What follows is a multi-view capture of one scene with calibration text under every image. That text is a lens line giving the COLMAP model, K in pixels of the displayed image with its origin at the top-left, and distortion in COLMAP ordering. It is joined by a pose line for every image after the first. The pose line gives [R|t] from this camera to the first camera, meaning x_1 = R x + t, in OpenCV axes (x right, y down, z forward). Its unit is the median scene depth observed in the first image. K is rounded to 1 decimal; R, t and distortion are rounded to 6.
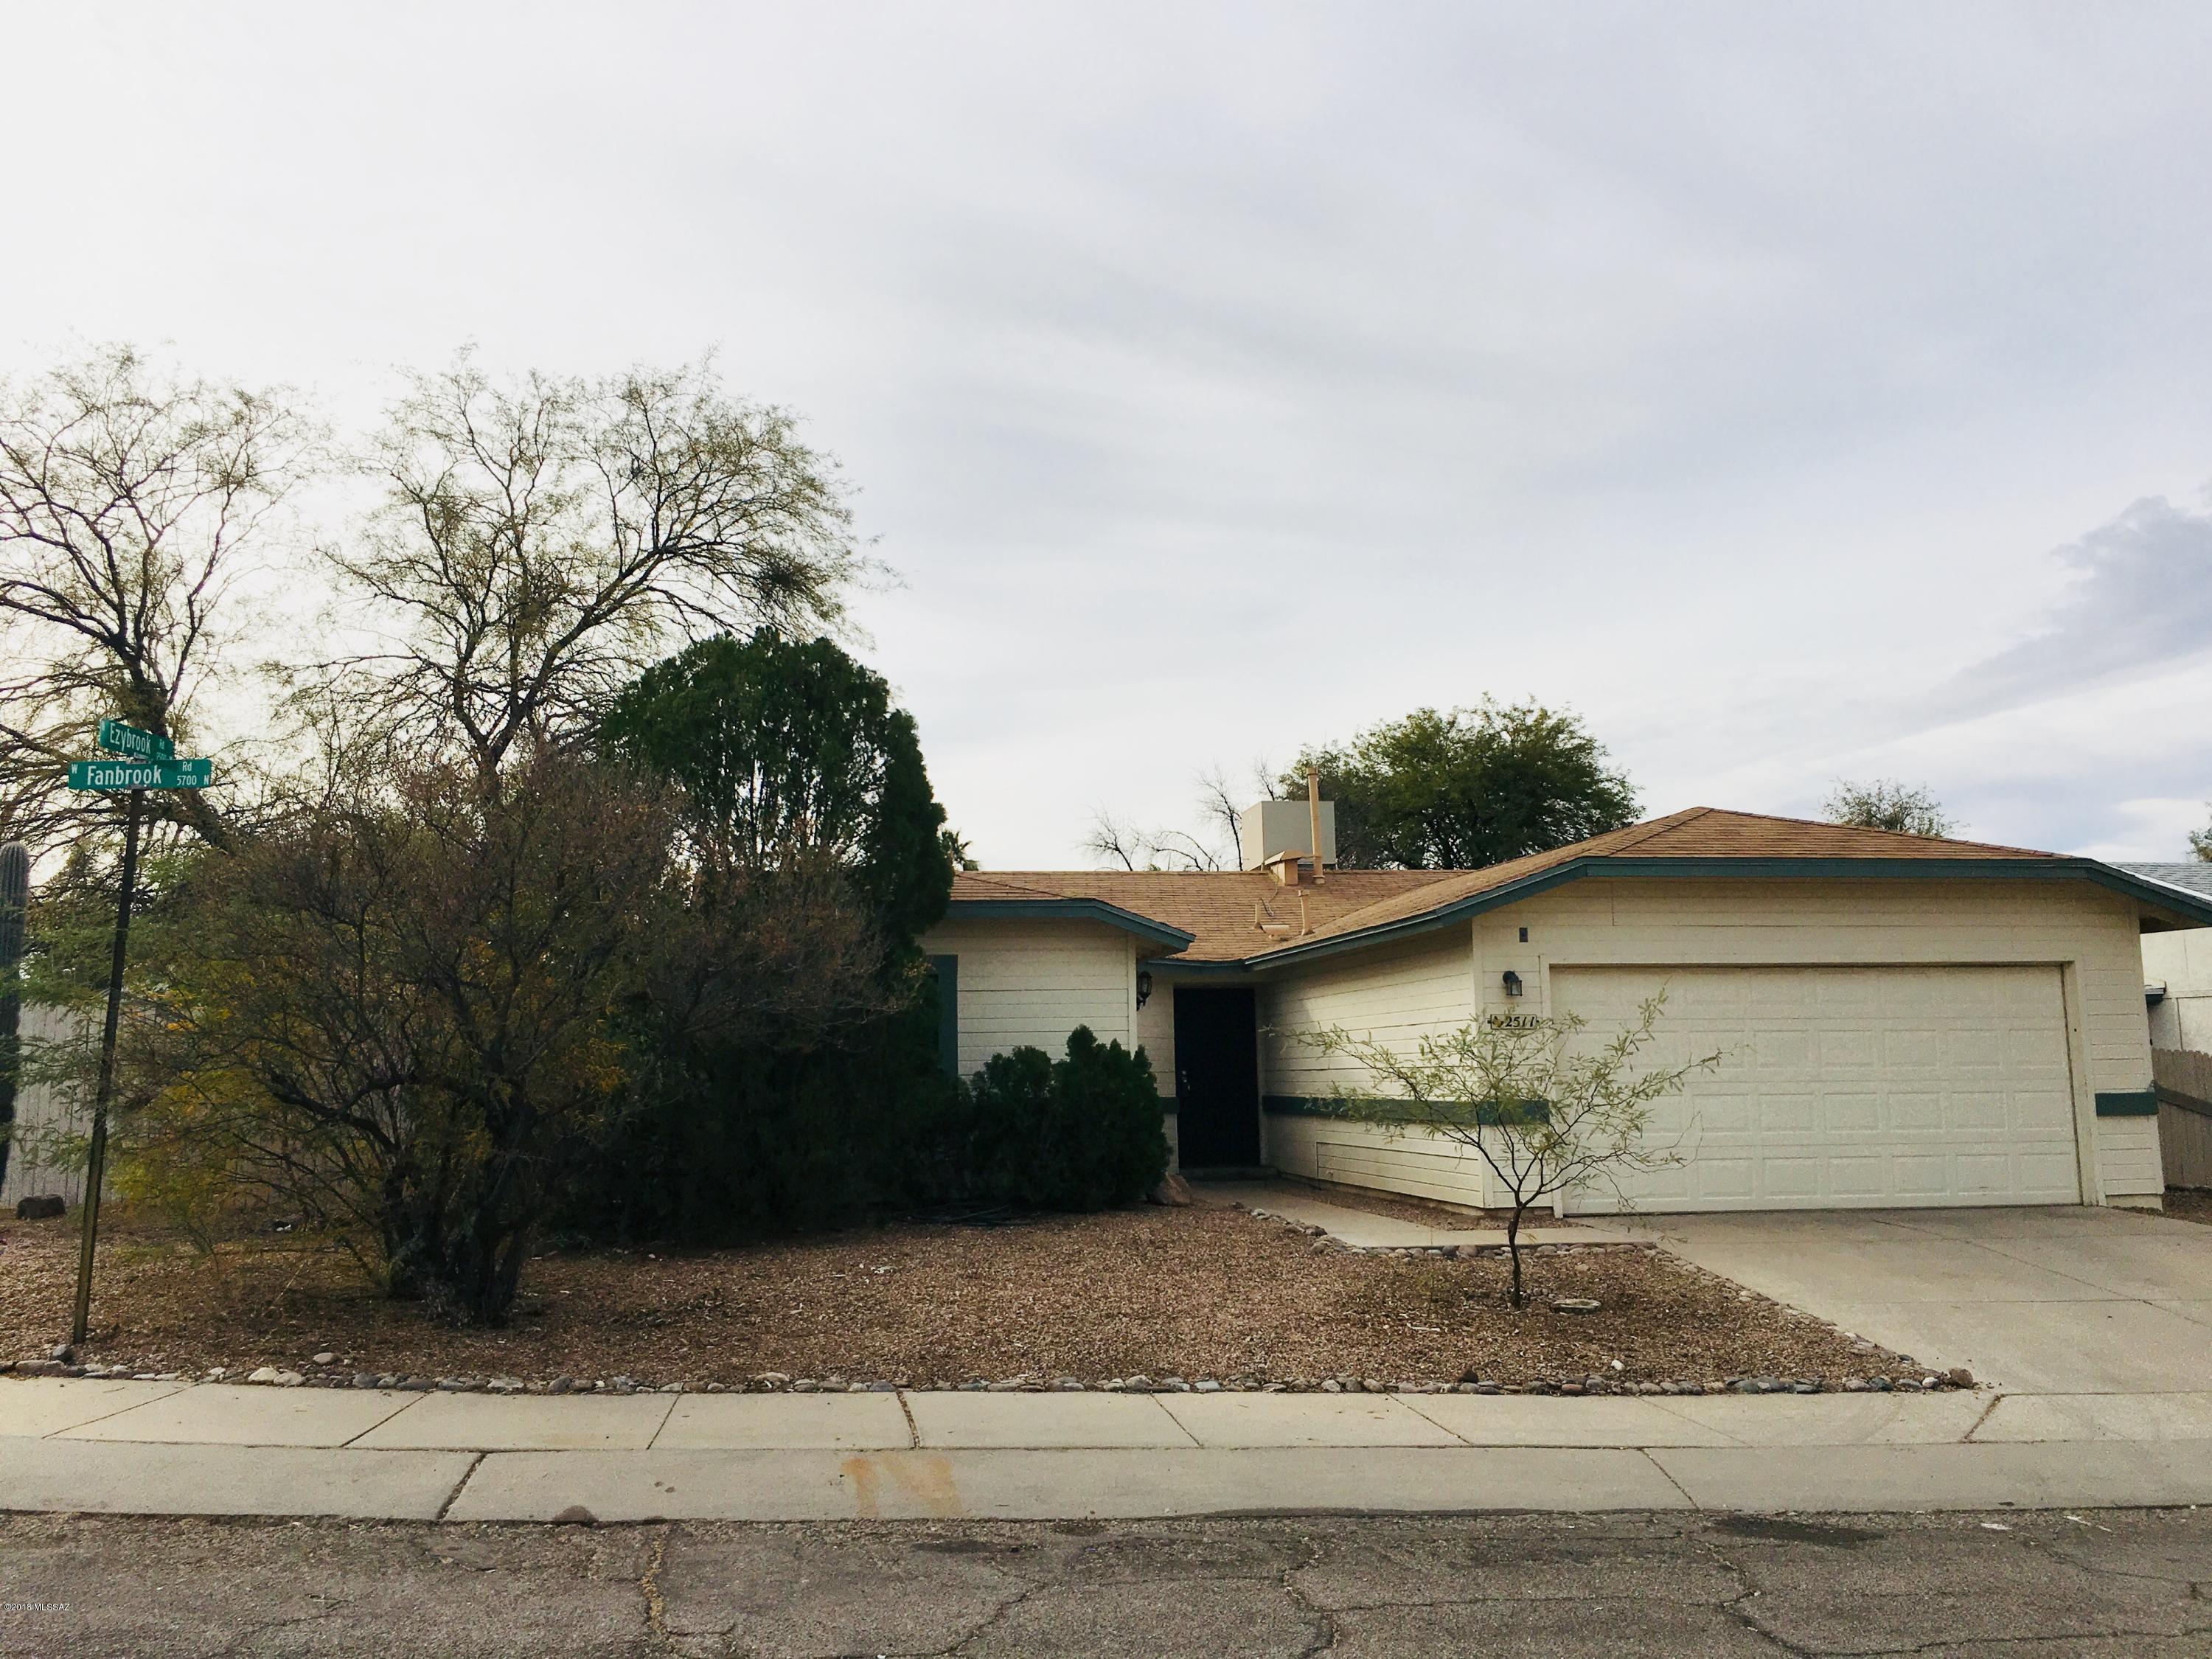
lens RADIAL K [[1854.7, 0, 1100.2], [0, 1854.7, 828.6], [0, 0, 1]] dist [0.044511, 0.005692]
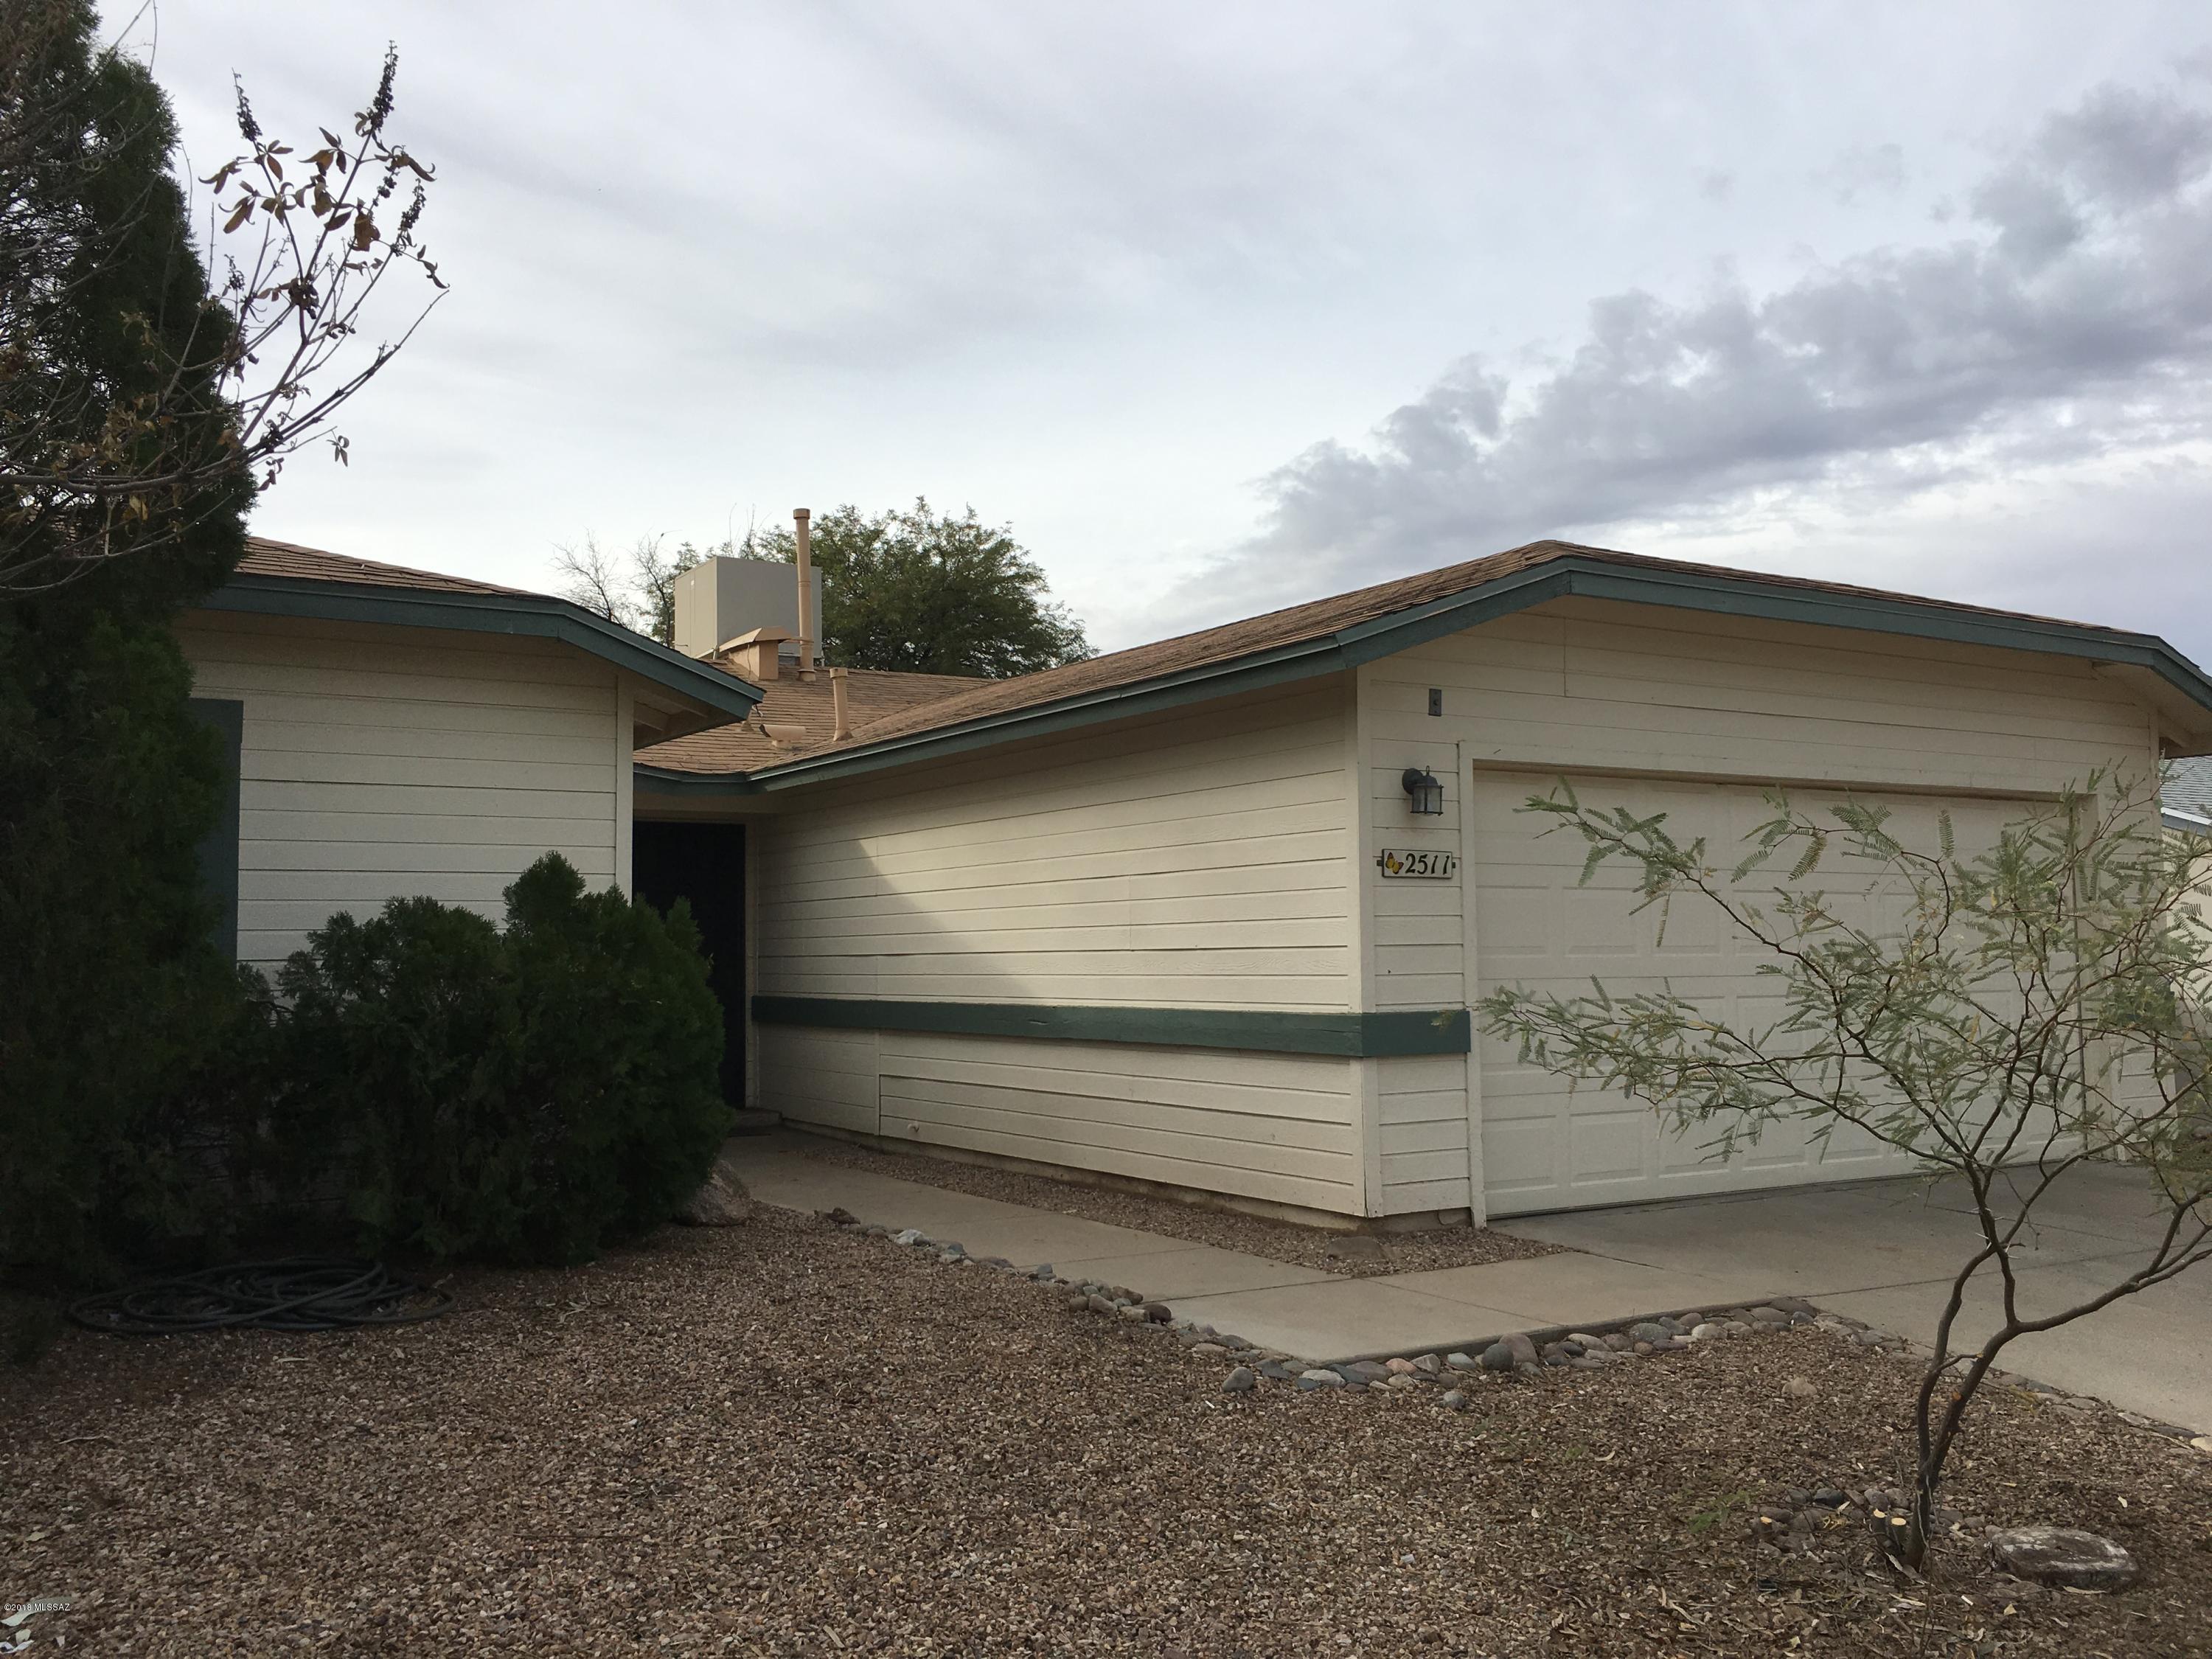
lens RADIAL K [[1854.7, 0, 1109.8], [0, 1854.7, 815.2], [0, 0, 1]] dist [0.044511, 0.005692]
pose [[0.922176, 0.034947, 0.385189, -0.059624], [-0.054710, 0.997682, 0.040464, 0.068764], [-0.382882, -0.058389, 0.921950, 0.511022]]
